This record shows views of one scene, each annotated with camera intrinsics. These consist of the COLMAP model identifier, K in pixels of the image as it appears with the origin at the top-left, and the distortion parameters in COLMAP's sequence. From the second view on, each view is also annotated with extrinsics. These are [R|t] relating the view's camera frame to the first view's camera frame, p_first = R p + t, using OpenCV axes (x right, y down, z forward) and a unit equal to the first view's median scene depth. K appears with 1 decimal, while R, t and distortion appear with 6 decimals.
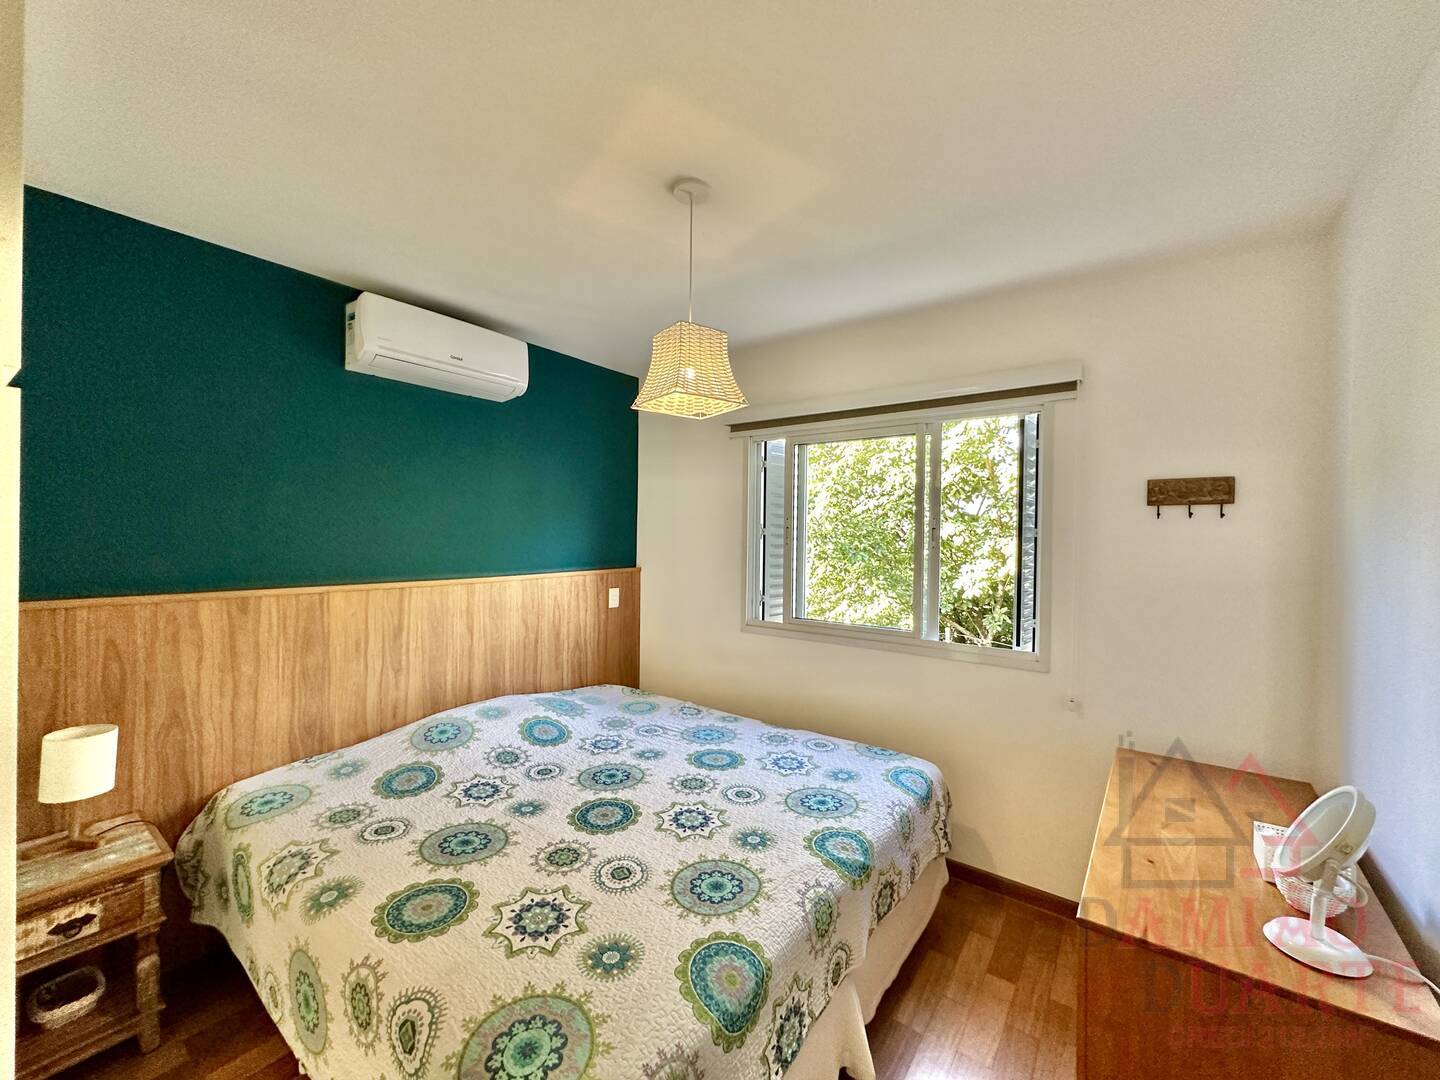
lens RADIAL K [[573.3, 0, 720.0], [0, 573.3, 540.0], [0, 0, 1]] dist [-0.004527, 0.000271]
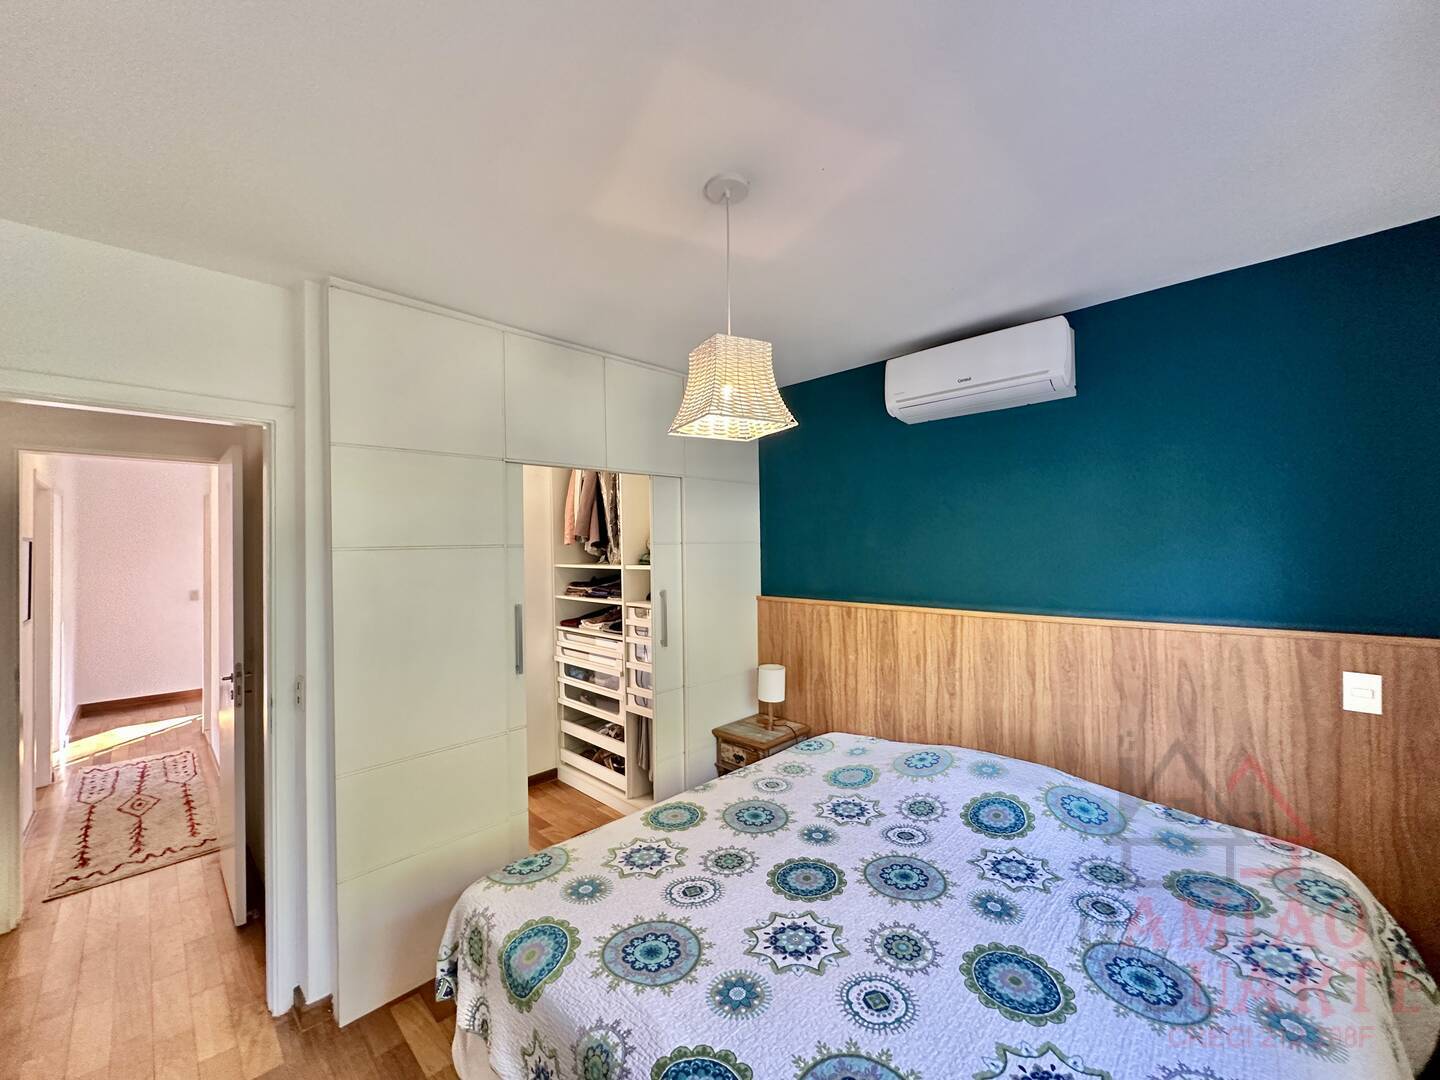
lens RADIAL K [[562.0, 0, 726.1], [0, 562.0, 542.9], [0, 0, 1]] dist [-0.010430, 0.000045]
pose [[-0.129844, -0.040282, -0.990716, 0.524968], [-0.019160, 0.999090, -0.038111, 0.000921], [0.991349, 0.014034, -0.130498, 0.750255]]
